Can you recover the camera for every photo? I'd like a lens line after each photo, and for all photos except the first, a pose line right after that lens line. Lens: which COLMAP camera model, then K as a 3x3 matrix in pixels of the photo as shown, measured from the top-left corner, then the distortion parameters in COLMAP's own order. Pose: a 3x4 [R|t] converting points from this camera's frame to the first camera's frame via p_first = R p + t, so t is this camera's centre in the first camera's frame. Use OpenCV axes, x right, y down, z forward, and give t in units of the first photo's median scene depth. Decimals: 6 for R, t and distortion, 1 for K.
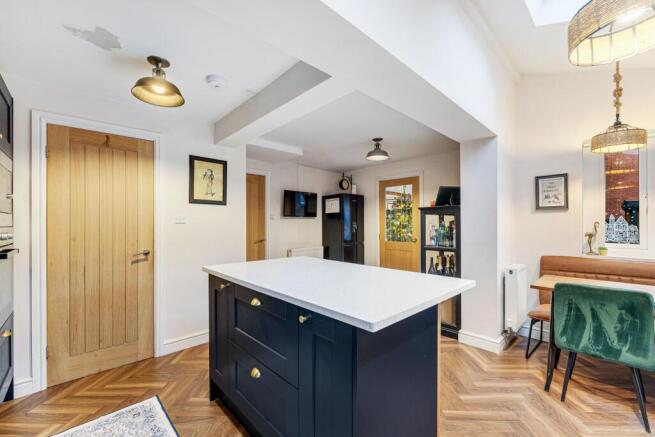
lens RADIAL K [[270.2, 0, 328.3], [0, 270.2, 223.6], [0, 0, 1]] dist [-0.003898, 0.000137]
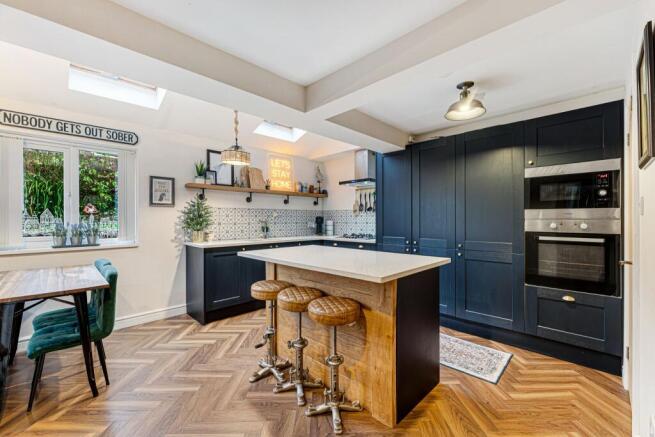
lens RADIAL K [[270.2, 0, 329.9], [0, 270.2, 218.3], [0, 0, 1]] dist [-0.003898, 0.000137]
pose [[-0.999519, 0.004584, -0.030659, 0.018732], [0.004683, 0.999984, -0.003131, 0.008387], [0.030644, -0.003273, -0.999525, 1.489638]]
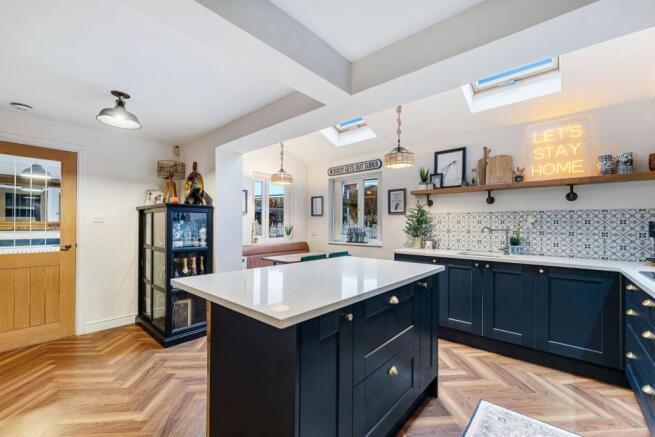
lens RADIAL K [[270.2, 0, 329.9], [0, 270.2, 222.5], [0, 0, 1]] dist [-0.003898, 0.000137]
pose [[-0.100074, 0.010531, 0.994924, -0.665440], [-0.007805, 0.999905, -0.011369, 0.008356], [-0.994949, -0.008903, -0.099982, 0.712323]]
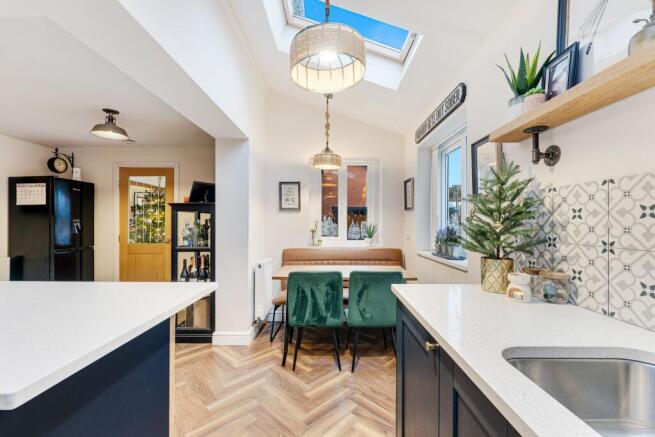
lens RADIAL K [[270.2, 0, 327.8], [0, 270.2, 221.0], [0, 0, 1]] dist [-0.003898, 0.000137]
pose [[0.691751, 0.006462, 0.722107, 0.075255], [-0.003267, 0.999978, -0.005819, 0.001274], [-0.722129, 0.001666, 0.691757, 0.041767]]
